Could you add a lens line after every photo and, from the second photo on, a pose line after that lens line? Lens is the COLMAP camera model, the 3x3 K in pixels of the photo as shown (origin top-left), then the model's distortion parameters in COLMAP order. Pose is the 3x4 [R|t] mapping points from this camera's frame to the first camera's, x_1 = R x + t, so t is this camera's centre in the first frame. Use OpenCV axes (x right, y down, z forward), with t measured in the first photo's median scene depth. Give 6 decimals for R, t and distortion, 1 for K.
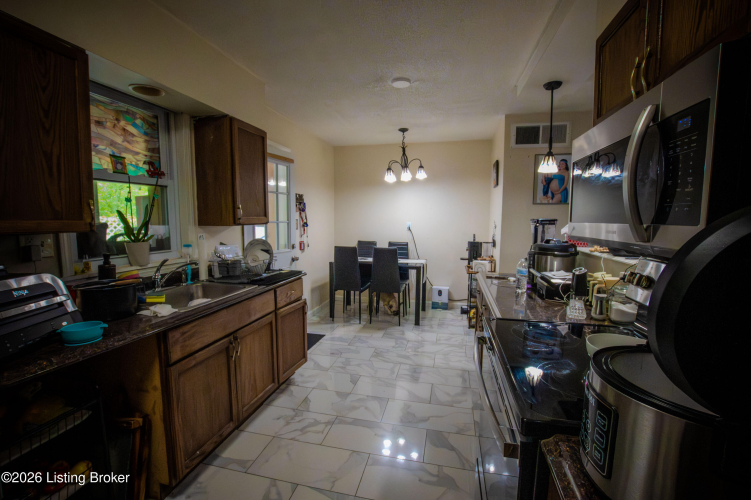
lens RADIAL K [[330.2, 0, 375.8], [0, 330.2, 253.3], [0, 0, 1]] dist [-0.025354, 0.001090]
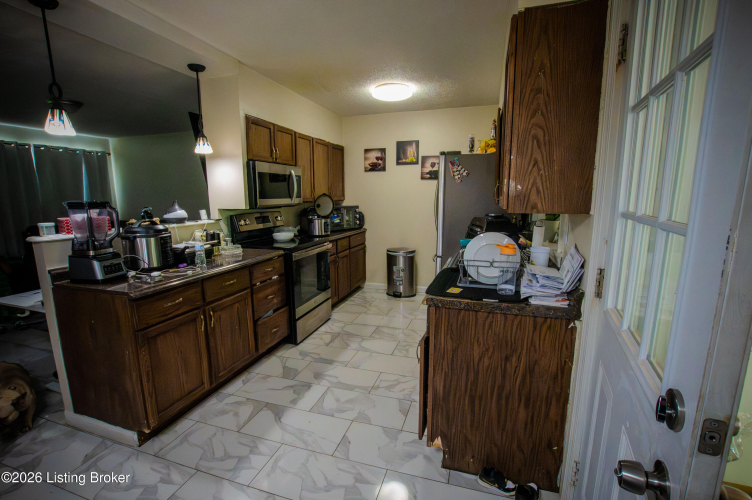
lens RADIAL K [[330.6, 0, 376.3], [0, 330.6, 253.3], [0, 0, 1]] dist [-0.025354, 0.001090]
pose [[-0.997457, -0.011603, 0.070323, -0.196836], [0.008442, 0.960480, 0.278219, -0.199105], [-0.070772, 0.278105, -0.957940, 1.766078]]
